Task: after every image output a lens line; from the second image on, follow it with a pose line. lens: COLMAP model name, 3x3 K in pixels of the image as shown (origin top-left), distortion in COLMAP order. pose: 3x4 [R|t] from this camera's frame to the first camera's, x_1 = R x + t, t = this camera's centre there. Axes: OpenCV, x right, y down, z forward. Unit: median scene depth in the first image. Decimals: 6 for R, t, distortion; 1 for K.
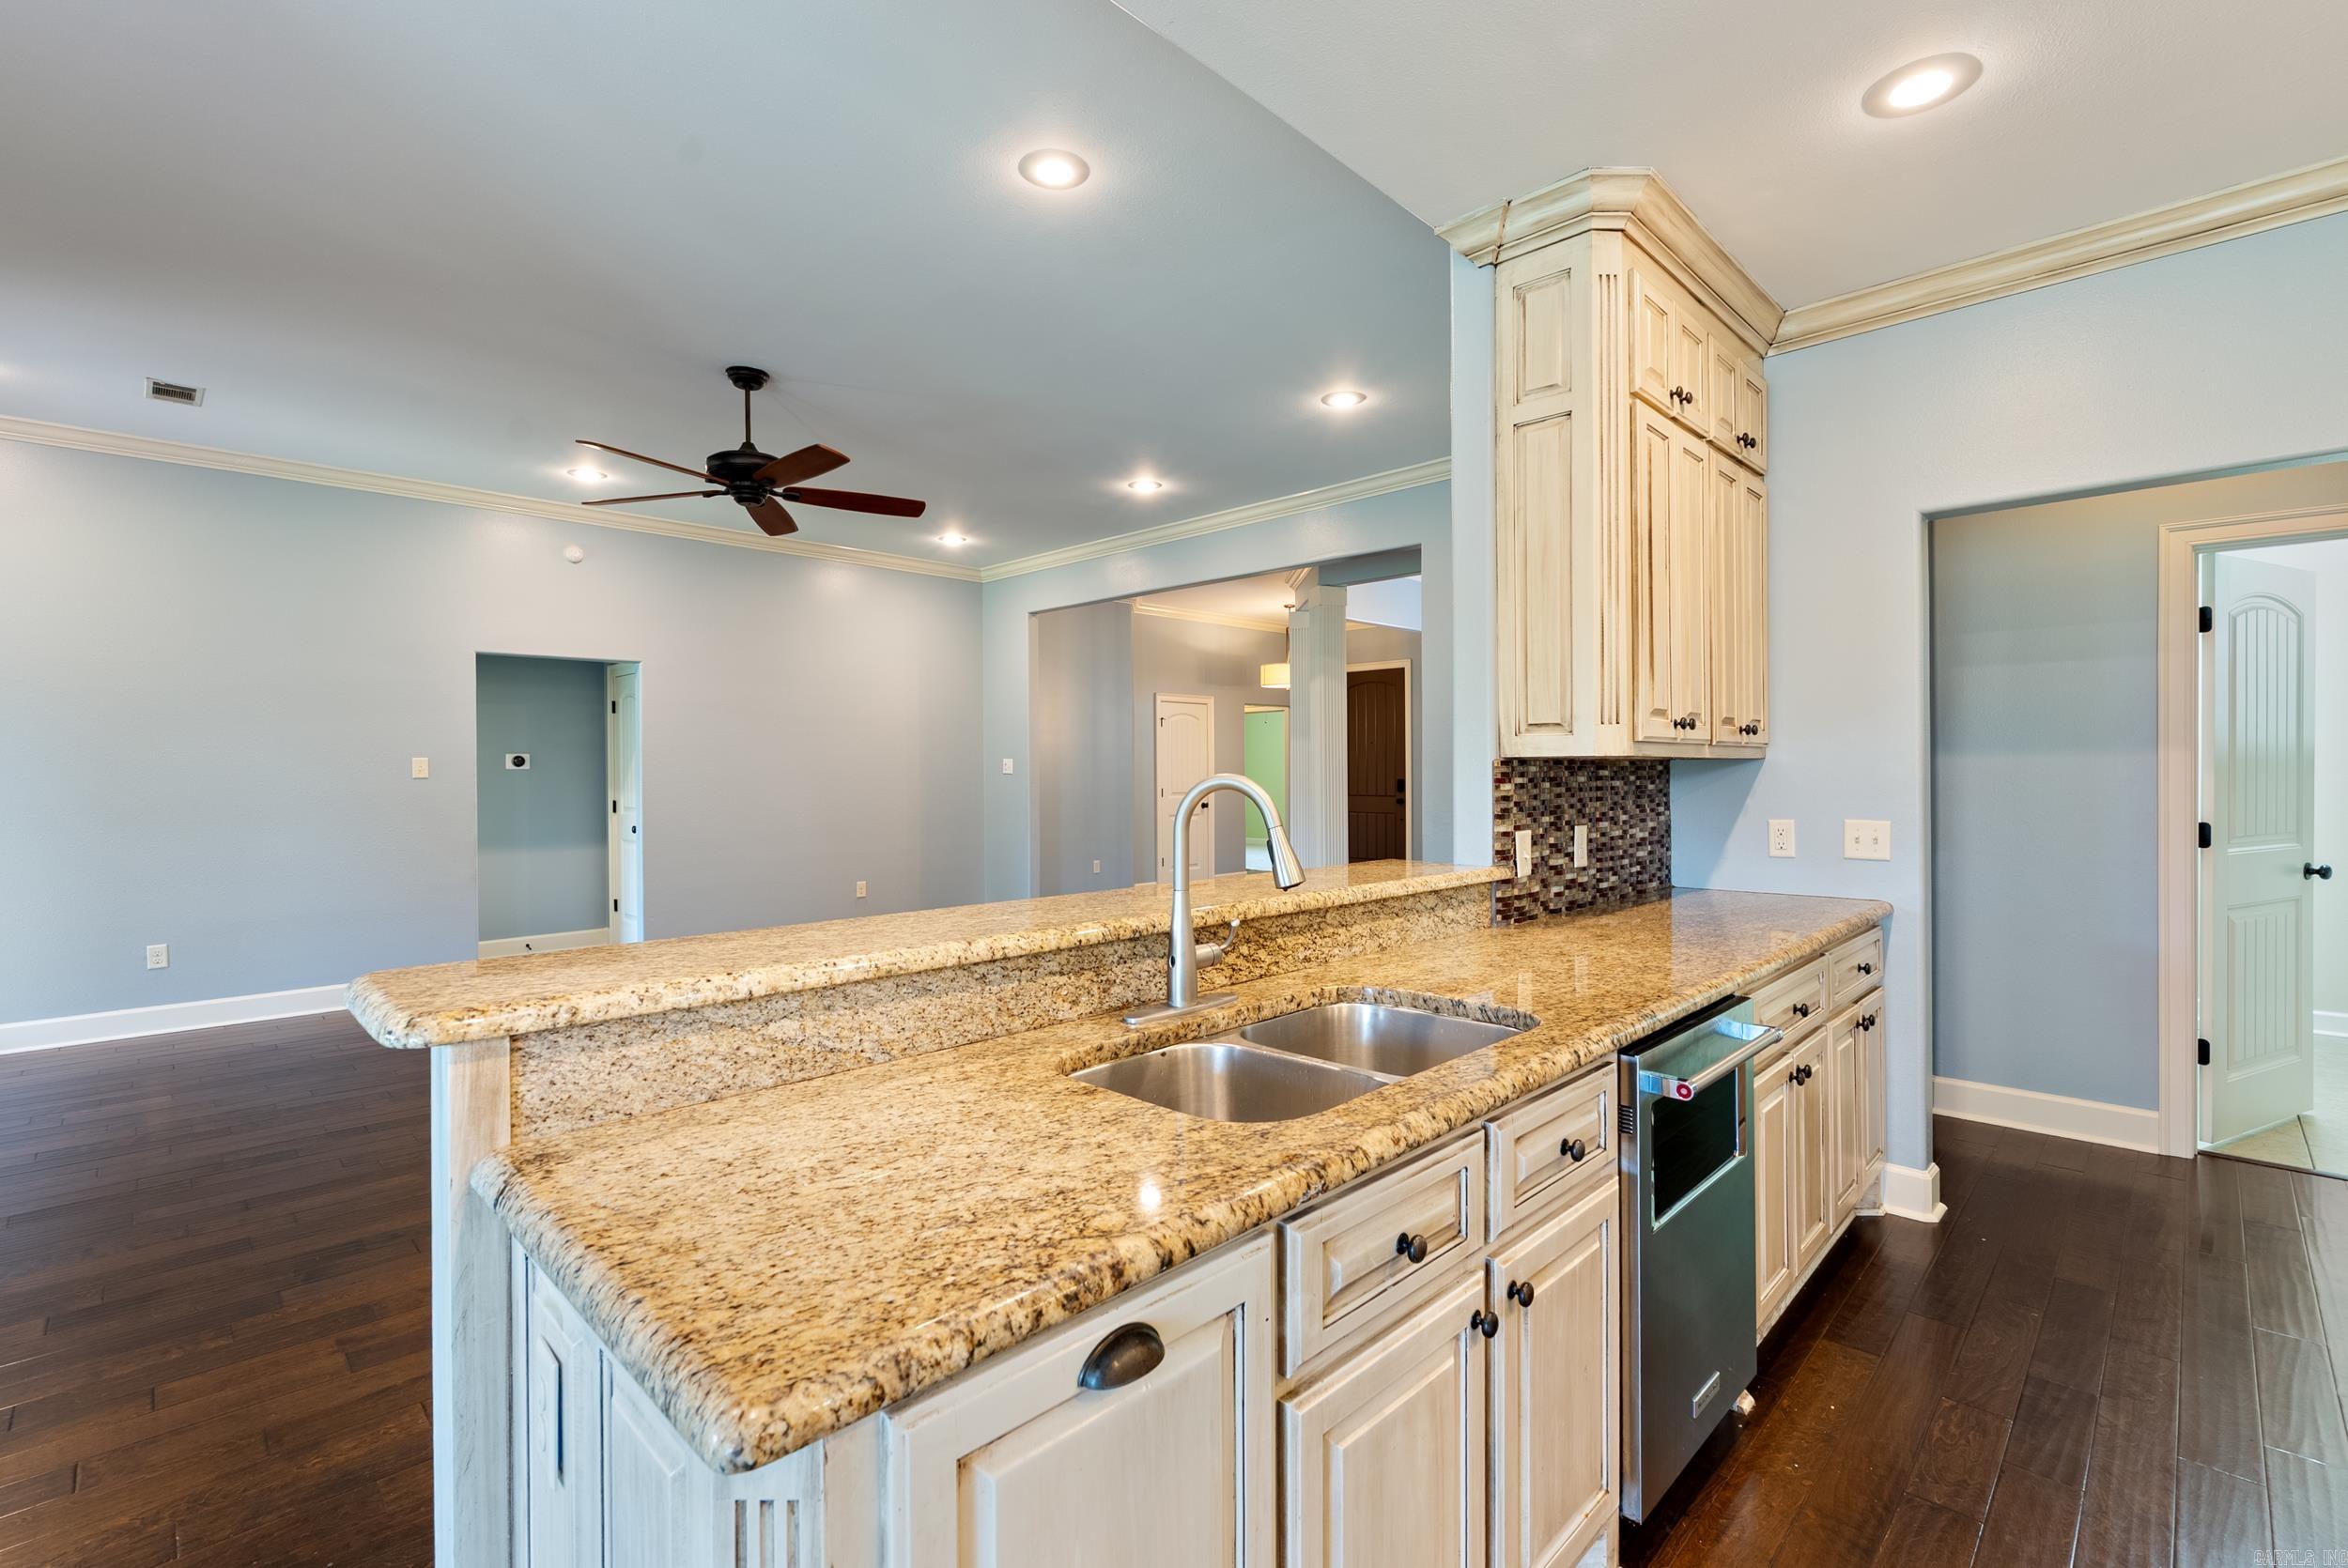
lens RADIAL K [[1041.1, 0, 1179.4], [0, 1041.1, 774.7], [0, 0, 1]] dist [-0.008758, 0.000580]
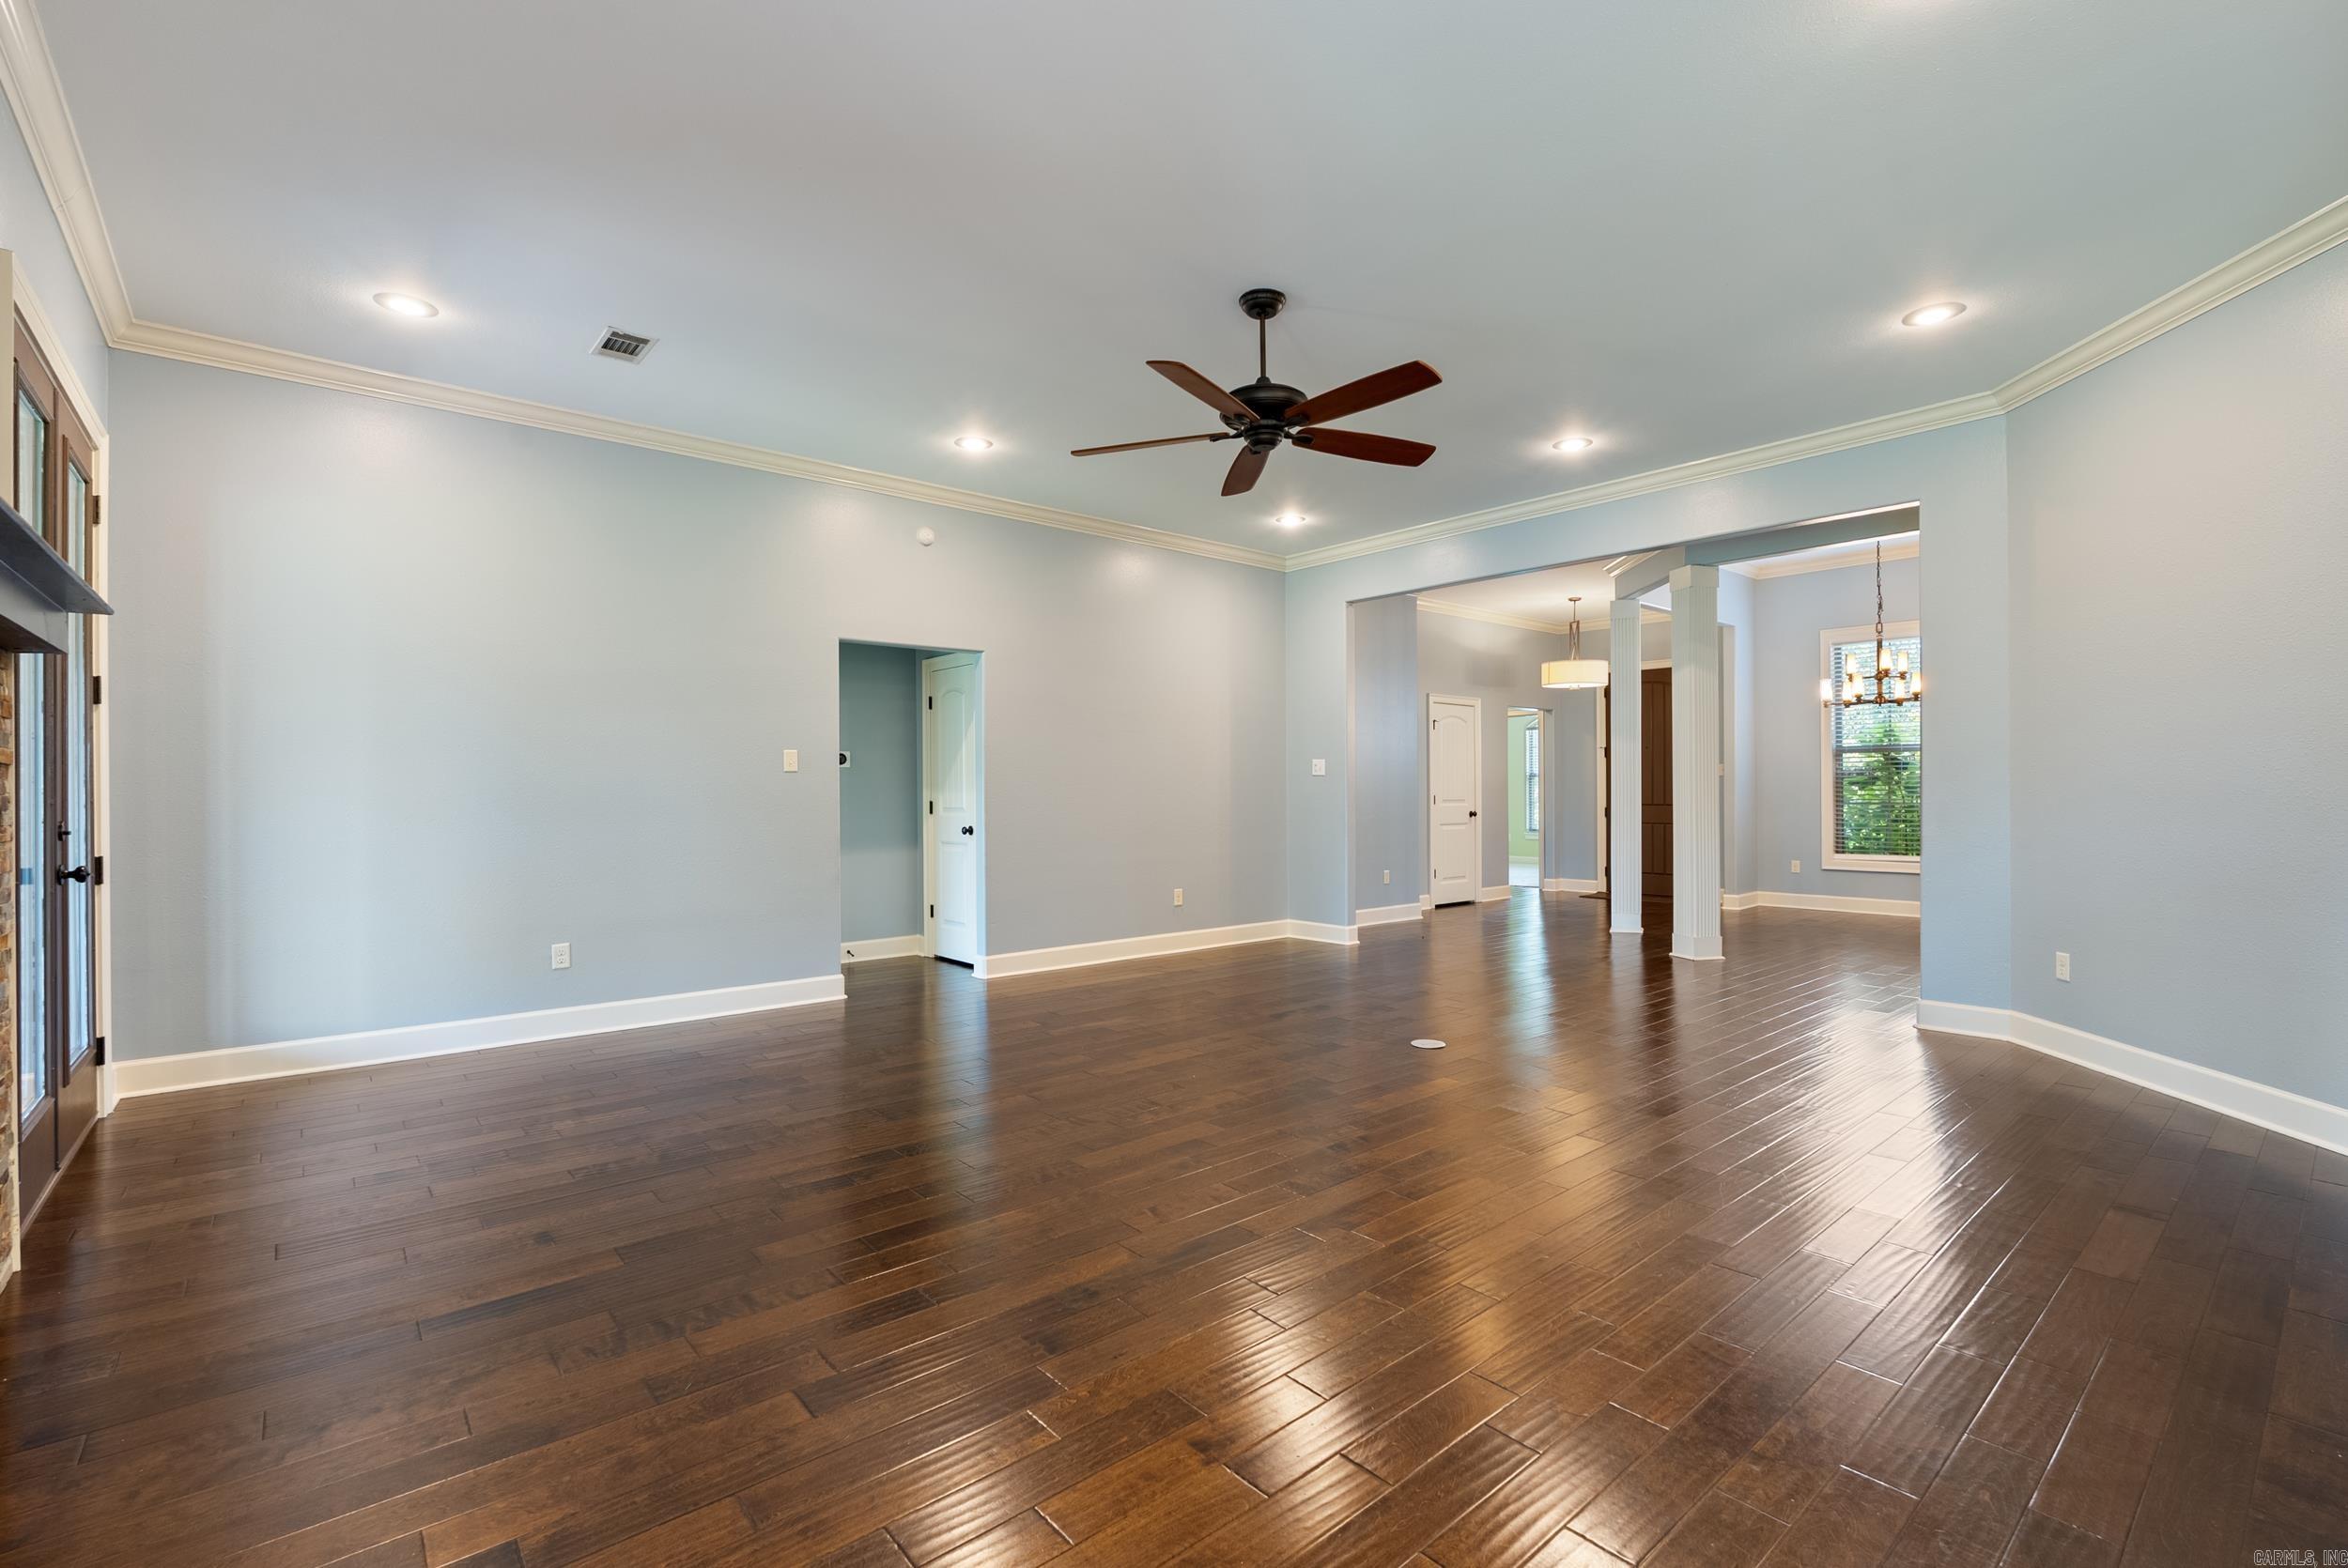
lens RADIAL K [[1041.1, 0, 1188.7], [0, 1041.1, 788.6], [0, 0, 1]] dist [-0.008758, 0.000580]
pose [[0.996927, 0.000371, -0.078331, -0.294992], [-0.000983, 0.999969, -0.007776, 0.025809], [0.078326, 0.007829, 0.996897, 0.084866]]
